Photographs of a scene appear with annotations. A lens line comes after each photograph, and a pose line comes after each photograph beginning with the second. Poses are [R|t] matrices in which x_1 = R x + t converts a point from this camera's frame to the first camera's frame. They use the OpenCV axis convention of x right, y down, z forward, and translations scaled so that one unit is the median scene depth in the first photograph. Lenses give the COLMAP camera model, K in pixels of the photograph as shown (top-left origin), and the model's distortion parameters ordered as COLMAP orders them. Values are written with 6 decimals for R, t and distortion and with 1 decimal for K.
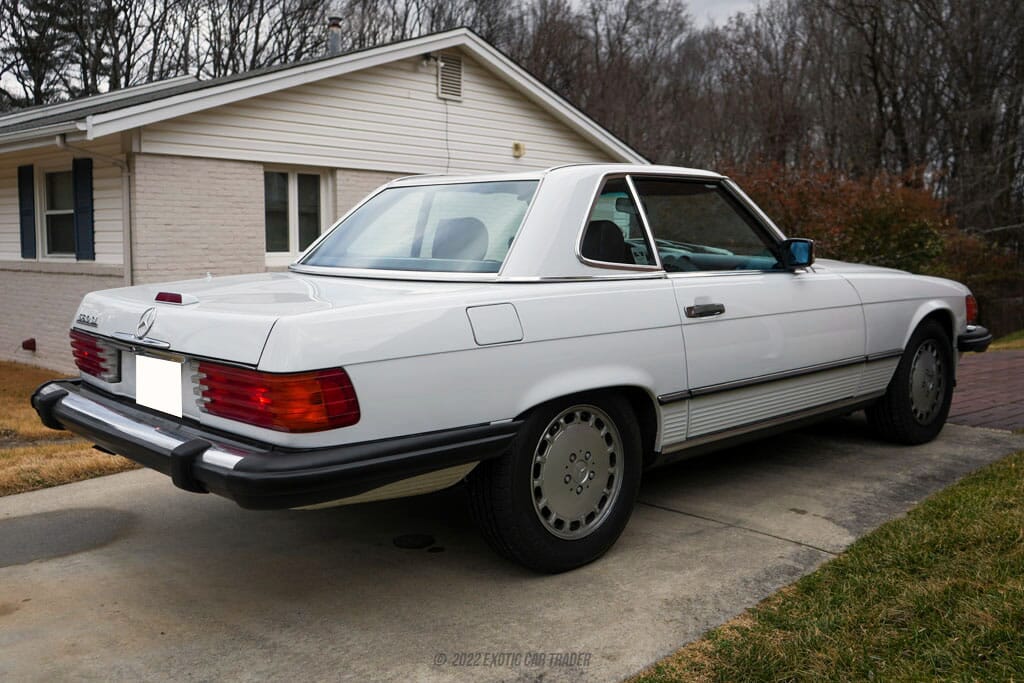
lens RADIAL K [[900.2, 0, 512.0], [0, 900.2, 341.5], [0, 0, 1]] dist [-0.013717, -0.010015]
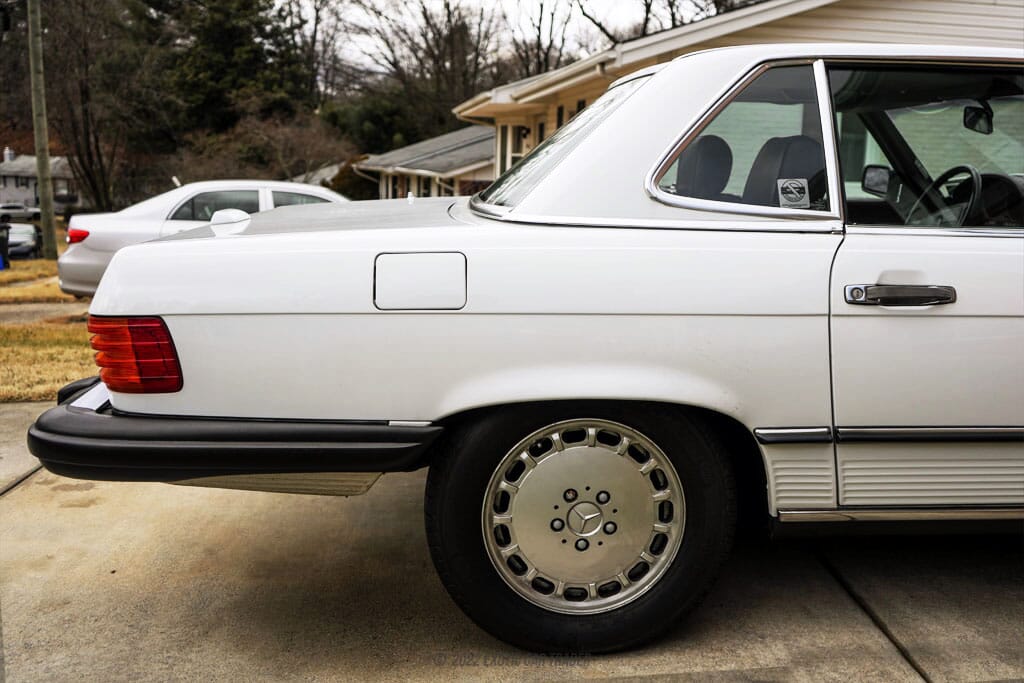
lens RADIAL K [[900.2, 0, 512.0], [0, 900.2, 341.5], [0, 0, 1]] dist [-0.013717, -0.010015]
pose [[0.790395, 0.137072, -0.597065, 0.393153], [-0.093335, 0.990212, 0.103772, -0.044922], [0.605445, -0.026294, 0.795453, 0.431701]]
